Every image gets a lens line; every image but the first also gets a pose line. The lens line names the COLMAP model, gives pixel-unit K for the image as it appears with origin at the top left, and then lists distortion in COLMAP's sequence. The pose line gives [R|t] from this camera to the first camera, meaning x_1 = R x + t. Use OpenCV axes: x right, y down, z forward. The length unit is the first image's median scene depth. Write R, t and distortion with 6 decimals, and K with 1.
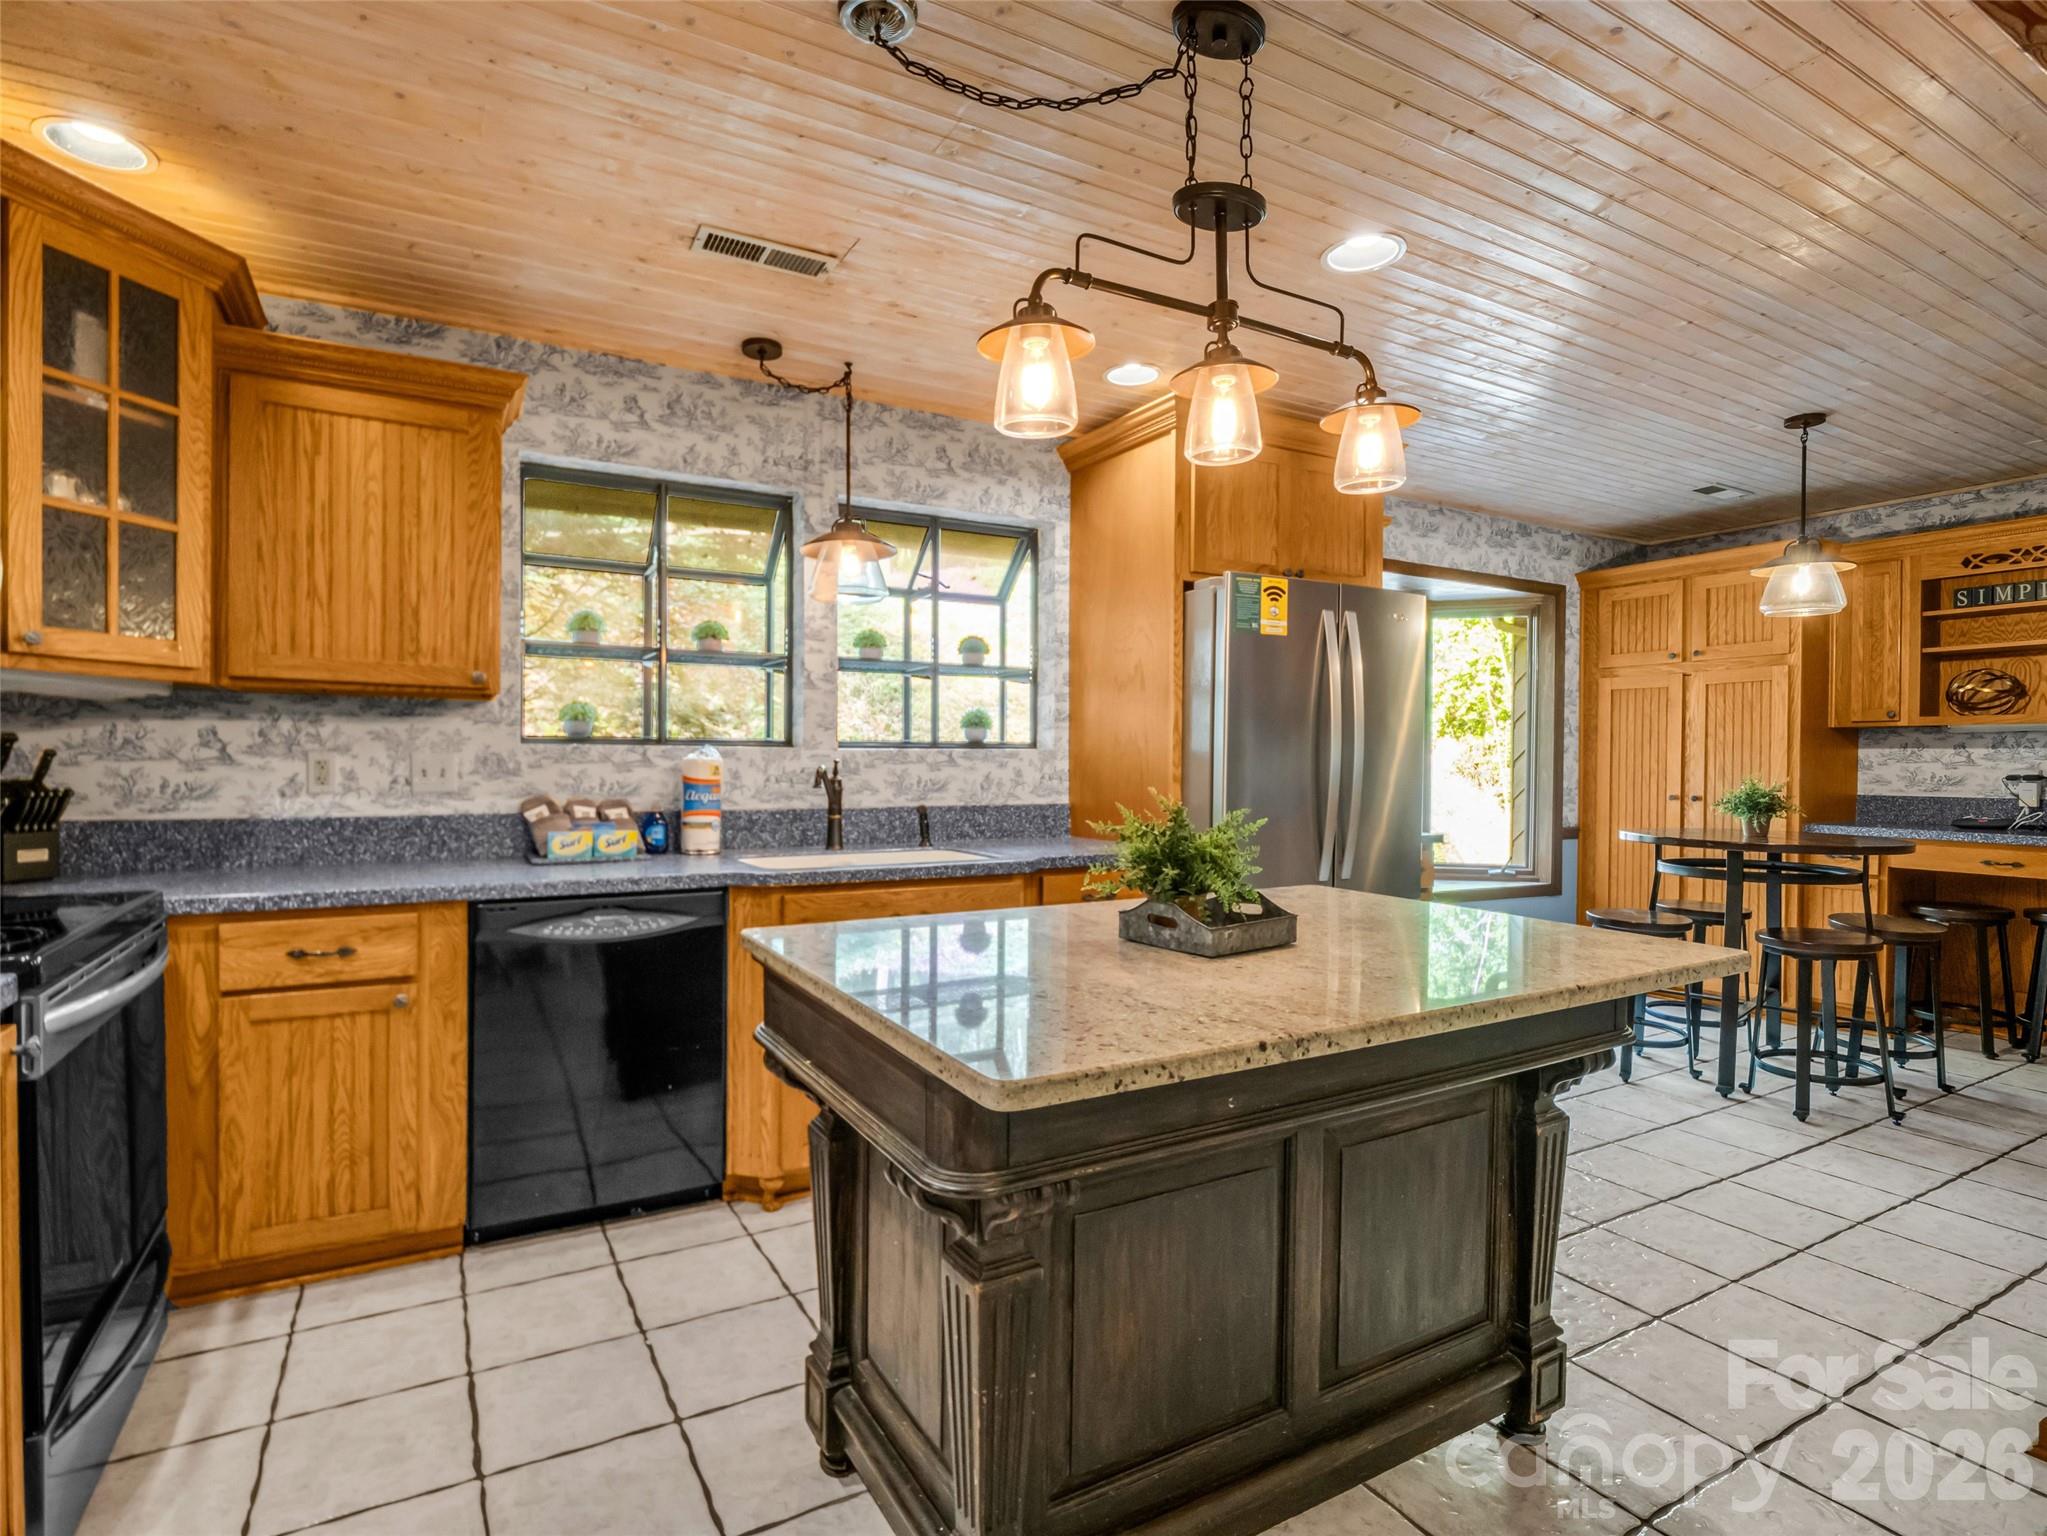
lens RADIAL K [[1049.6, 0, 1023.5], [0, 1049.6, 768.0], [0, 0, 1]] dist [0.001830, 0.002092]
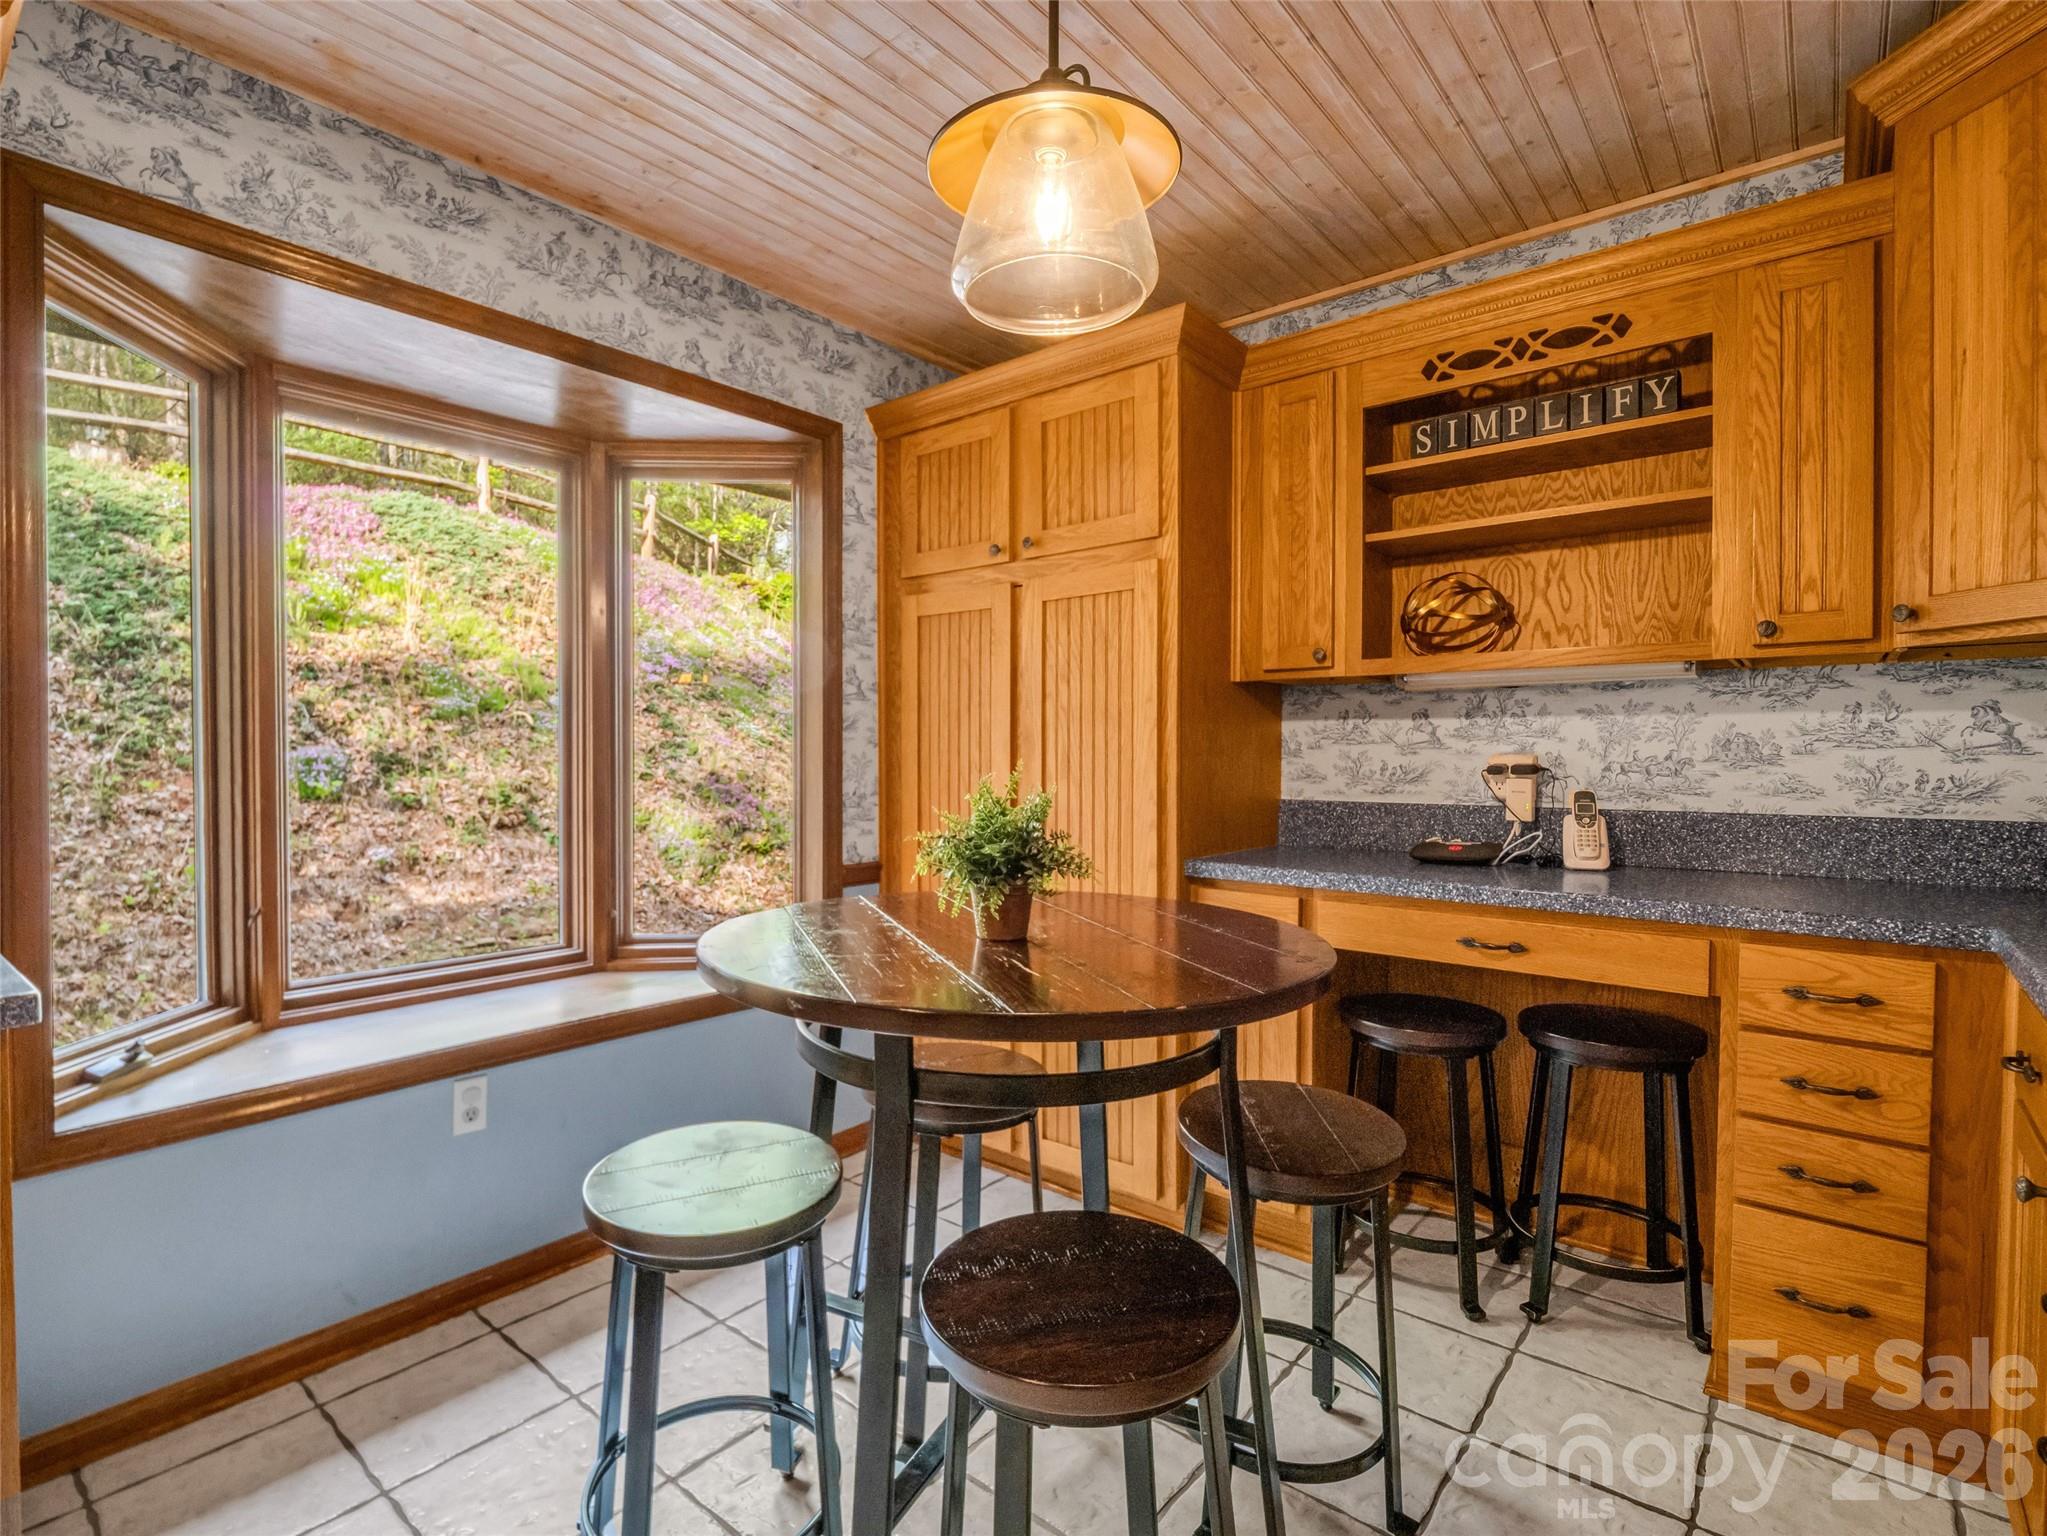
lens RADIAL K [[1007.8, 0, 1024.9], [0, 1007.8, 759.7], [0, 0, 1]] dist [0.020870, 0.000138]
pose [[0.935919, -0.011175, 0.352039, 0.486944], [0.009694, 0.999935, 0.005970, -0.001512], [-0.352083, -0.002174, 0.935966, 0.552633]]
